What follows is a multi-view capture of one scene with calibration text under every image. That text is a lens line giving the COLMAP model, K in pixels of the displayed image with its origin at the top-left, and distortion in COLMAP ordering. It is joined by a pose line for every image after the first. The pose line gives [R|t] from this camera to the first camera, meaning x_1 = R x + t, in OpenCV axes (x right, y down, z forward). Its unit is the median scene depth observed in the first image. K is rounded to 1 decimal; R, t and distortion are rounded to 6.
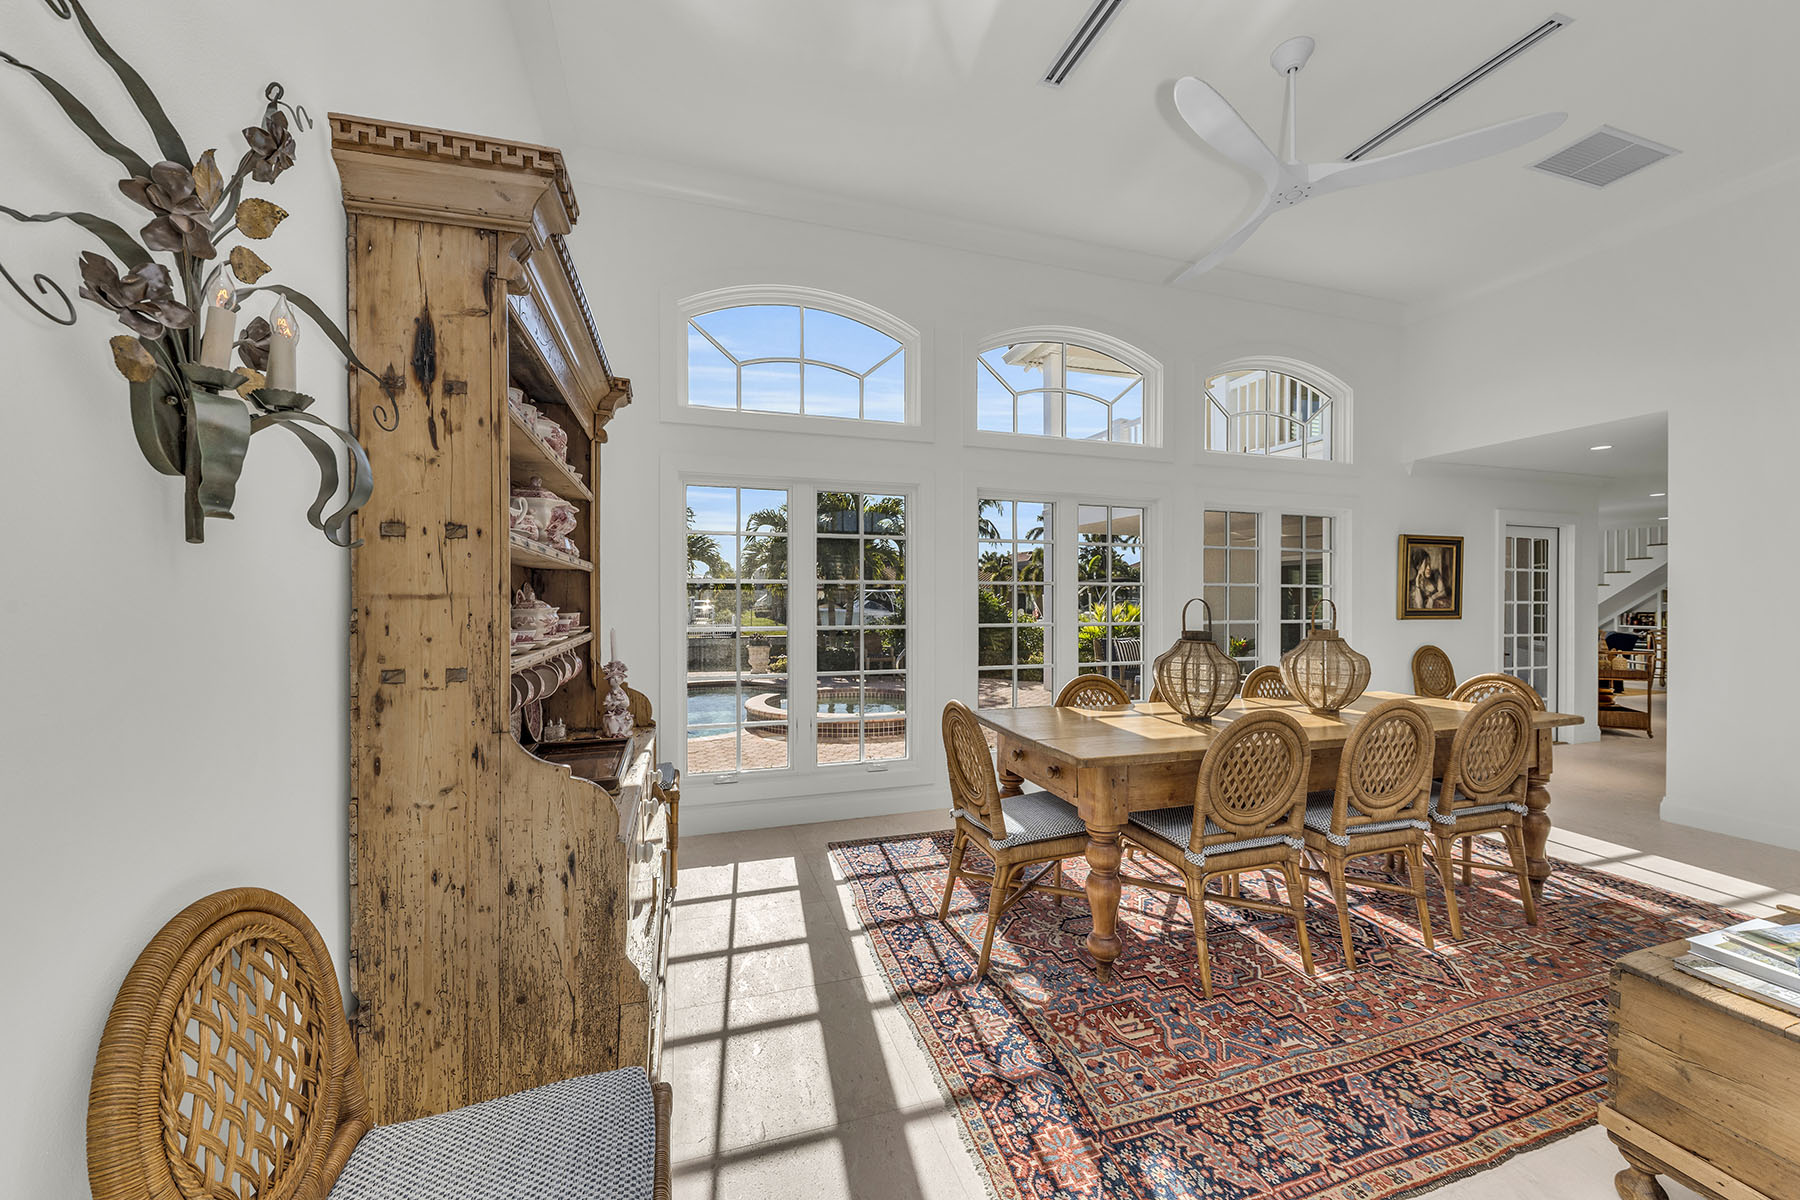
lens RADIAL K [[669.7, 0, 901.7], [0, 669.7, 605.8], [0, 0, 1]] dist [0.010623, -0.006545]
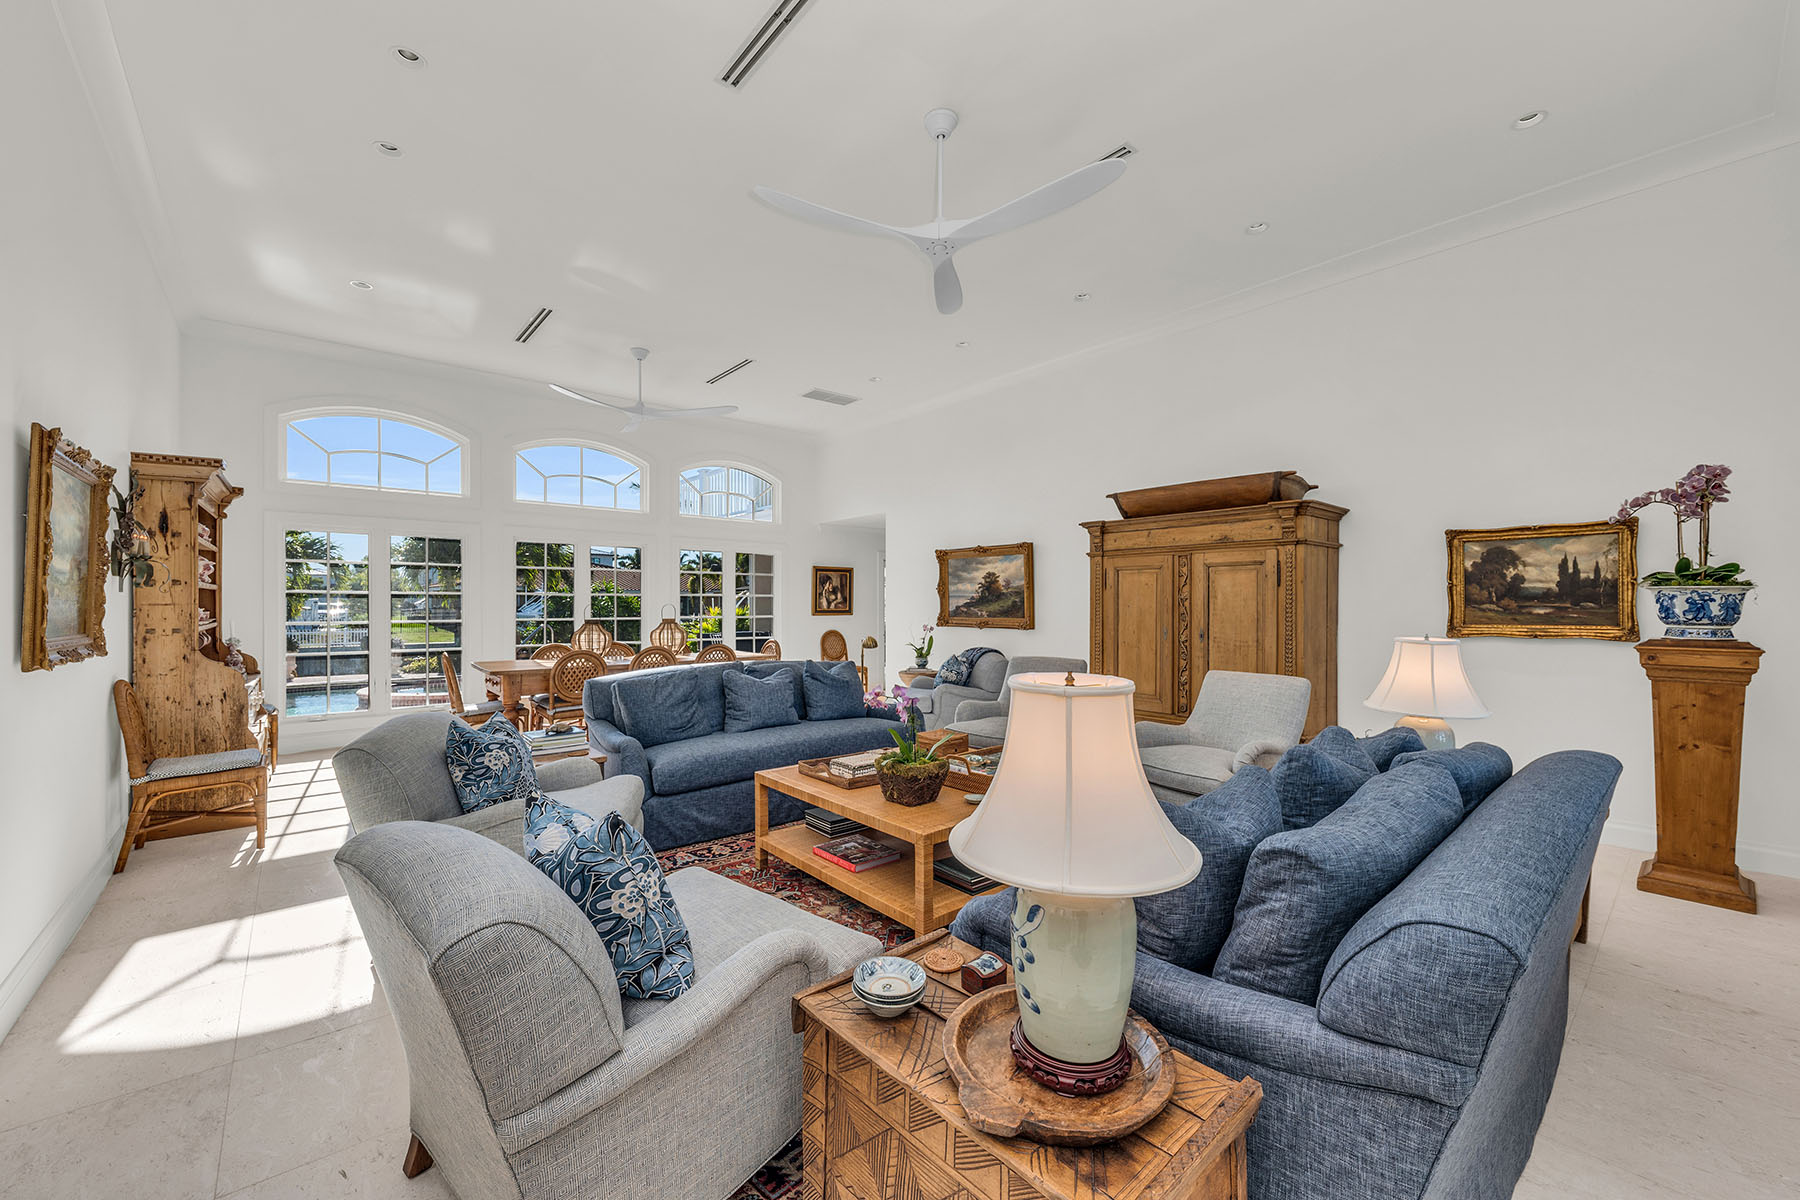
lens RADIAL K [[697.9, 0, 905.9], [0, 697.9, 604.5], [0, 0, 1]] dist [0.012300, -0.007869]
pose [[0.923255, -0.000768, 0.384188, 0.405007], [0.003169, 0.999979, -0.005616, 0.004991], [-0.384175, 0.006402, 0.923238, -1.115211]]
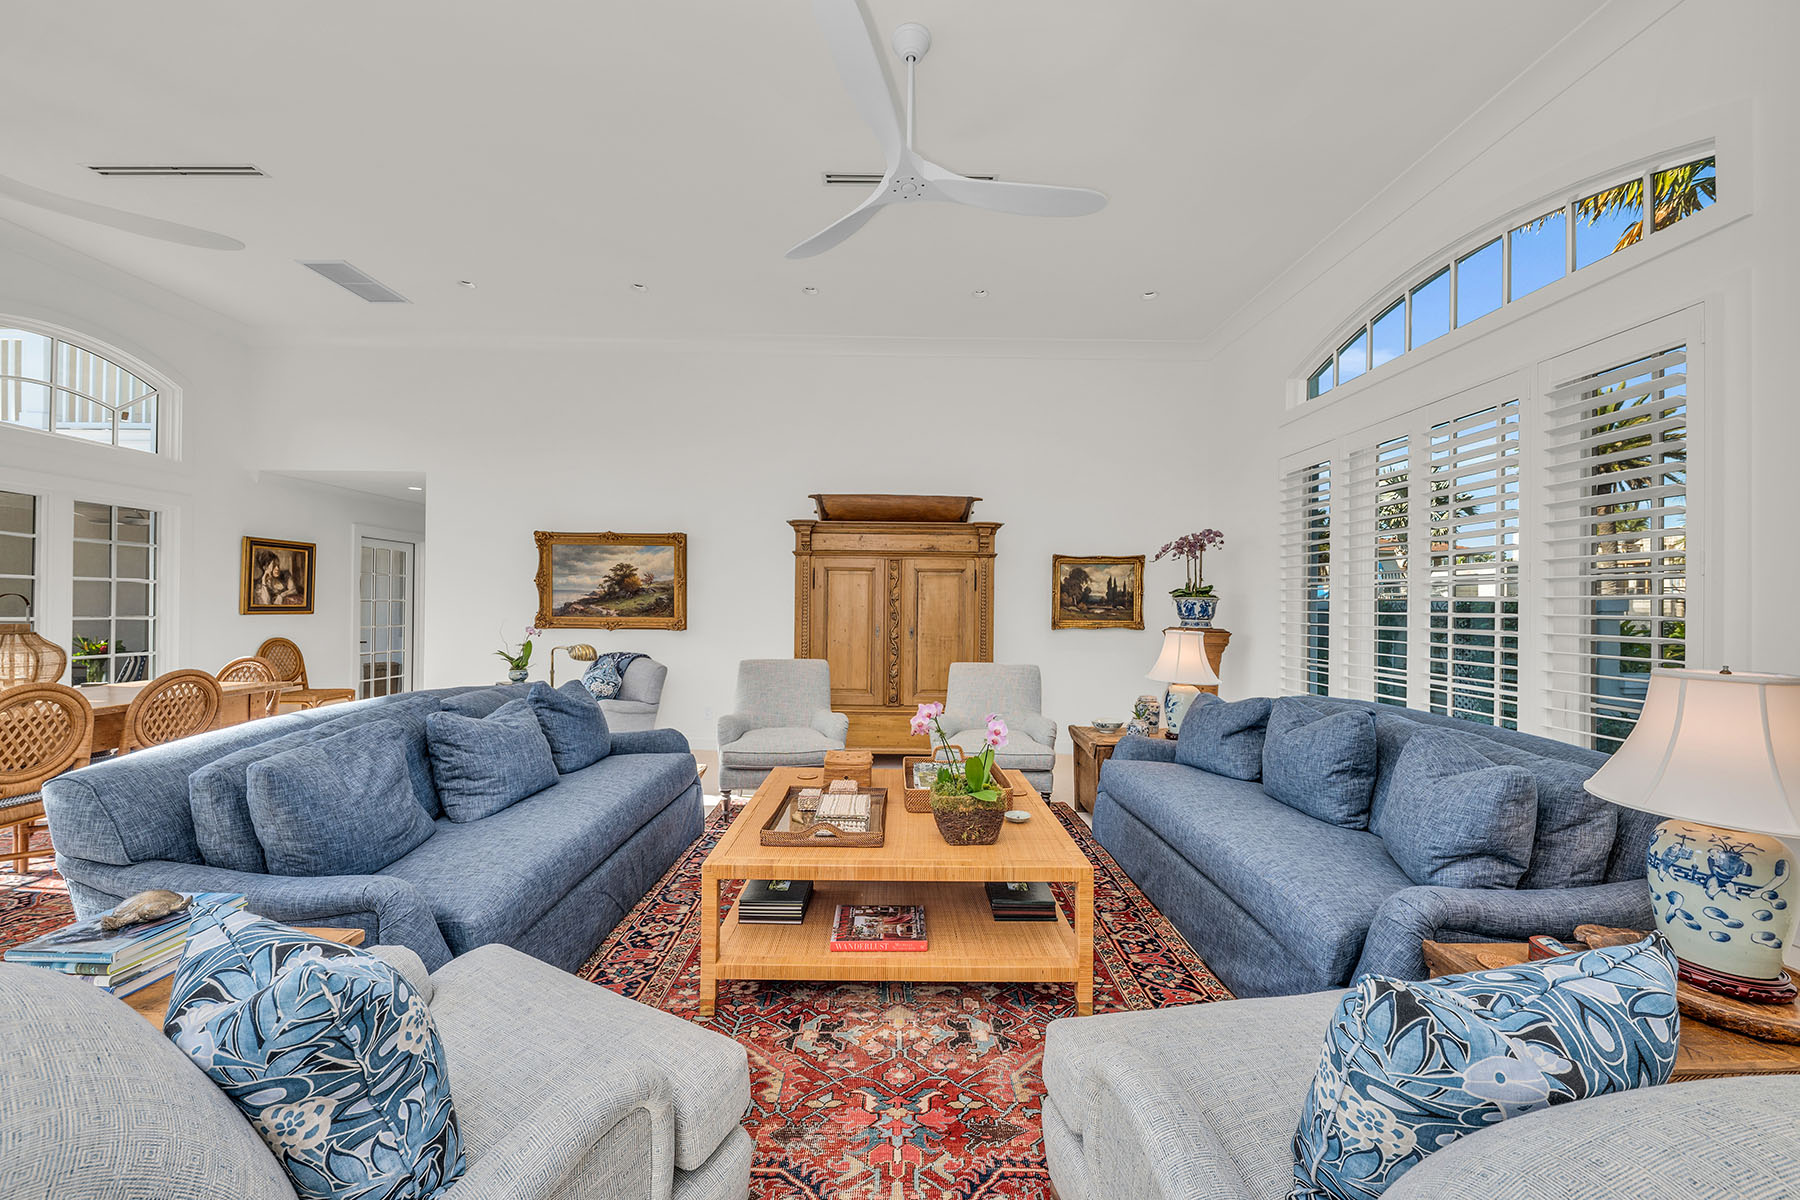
lens RADIAL K [[649.4, 0, 895.9], [0, 649.4, 605.2], [0, 0, 1]] dist [0.008938, -0.005361]
pose [[0.304048, 0.003481, 0.952650, 0.090706], [-0.004900, 0.999986, -0.002091, 0.003233], [-0.952644, -0.004033, 0.304061, -0.478505]]
